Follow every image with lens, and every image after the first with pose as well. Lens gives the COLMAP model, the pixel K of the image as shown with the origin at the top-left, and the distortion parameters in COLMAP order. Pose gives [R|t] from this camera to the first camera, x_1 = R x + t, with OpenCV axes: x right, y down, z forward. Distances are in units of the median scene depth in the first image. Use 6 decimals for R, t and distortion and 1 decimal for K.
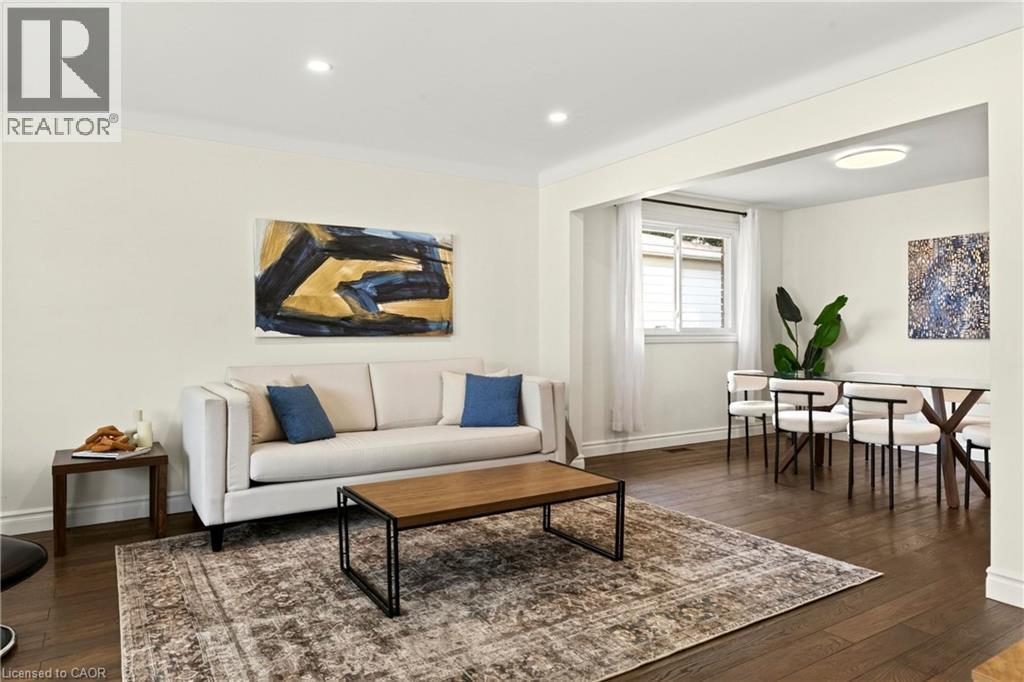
lens RADIAL K [[646.5, 0, 503.0], [0, 646.5, 344.0], [0, 0, 1]] dist [-0.012072, 0.004648]
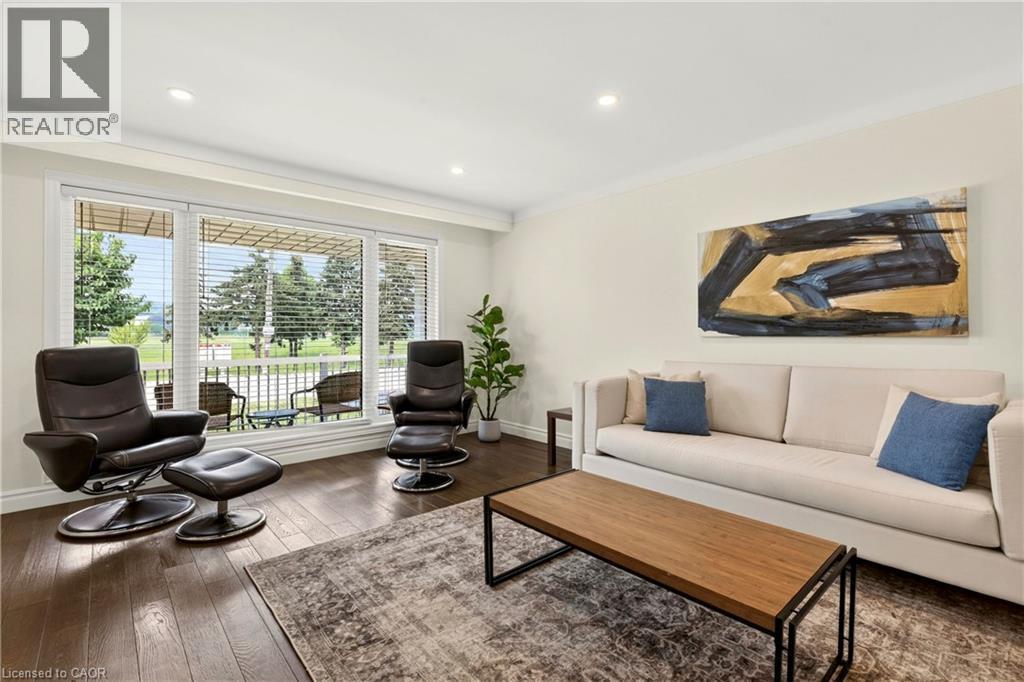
lens RADIAL K [[466.5, 0, 506.8], [0, 466.5, 331.1], [0, 0, 1]] dist [-0.007951, 0.000899]
pose [[0.156261, -0.002541, -0.987713, 0.368931], [-0.014831, 0.999878, -0.004919, -0.010376], [0.987604, 0.015418, 0.156204, 0.514581]]
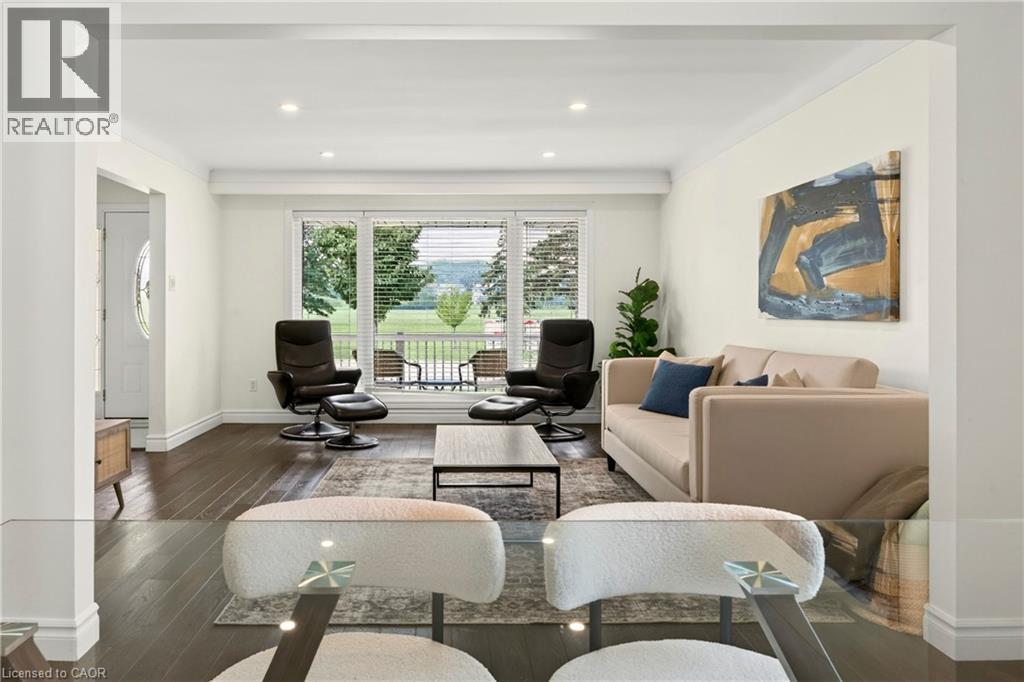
lens RADIAL K [[742.8, 0, 450.5], [0, 742.8, 310.3], [0, 0, 1]] dist [0.035486, 0.001578]
pose [[-0.532098, 0.006956, -0.846654, 0.818321], [-0.013923, 0.999759, 0.016964, -0.033893], [0.846568, 0.020815, -0.531873, 1.167109]]
